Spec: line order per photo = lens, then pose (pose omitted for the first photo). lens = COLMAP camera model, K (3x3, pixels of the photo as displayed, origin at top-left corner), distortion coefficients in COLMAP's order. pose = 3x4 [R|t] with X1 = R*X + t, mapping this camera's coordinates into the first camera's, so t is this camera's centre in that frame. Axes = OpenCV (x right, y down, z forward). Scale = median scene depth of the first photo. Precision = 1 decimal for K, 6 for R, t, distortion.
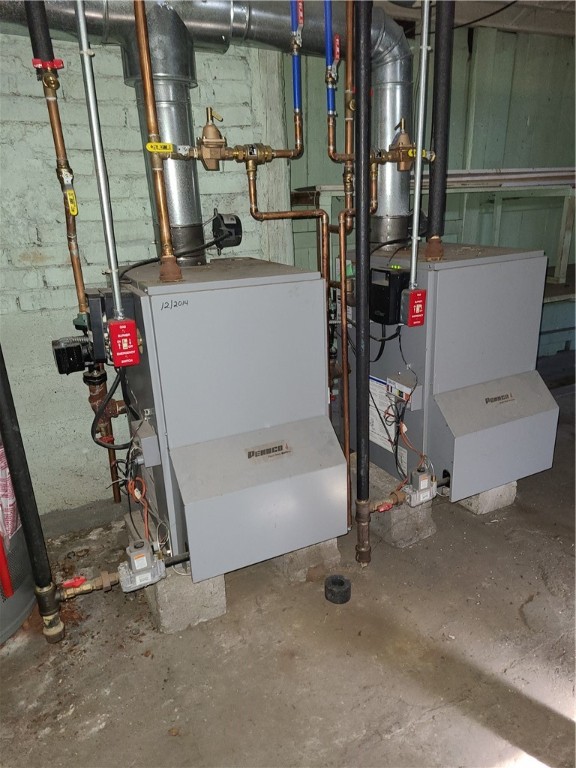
lens RADIAL K [[575.9, 0, 288.0], [0, 575.9, 384.0], [0, 0, 1]] dist [0.074286, -0.047522]
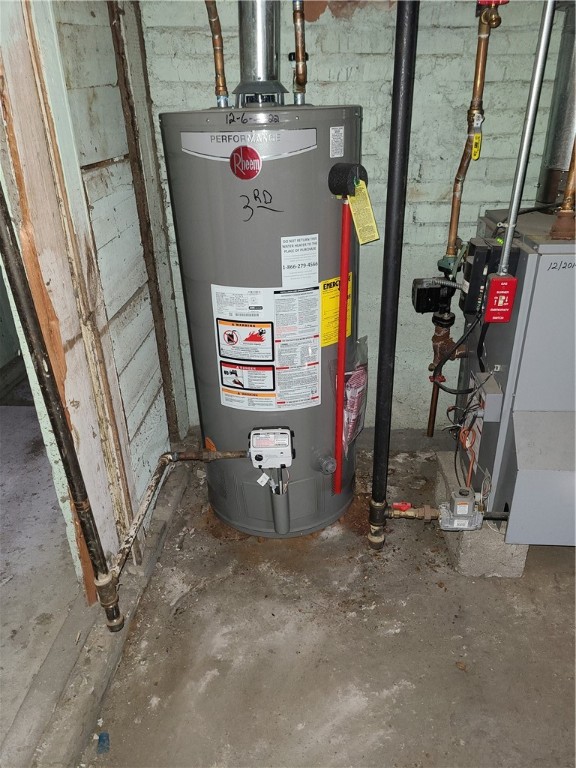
lens RADIAL K [[575.9, 0, 288.0], [0, 575.9, 384.0], [0, 0, 1]] dist [0.074286, -0.047522]
pose [[0.865396, 0.233433, -0.443394, -0.104212], [-0.173625, 0.969735, 0.171662, -0.033021], [0.470046, -0.071571, 0.879735, -0.047287]]
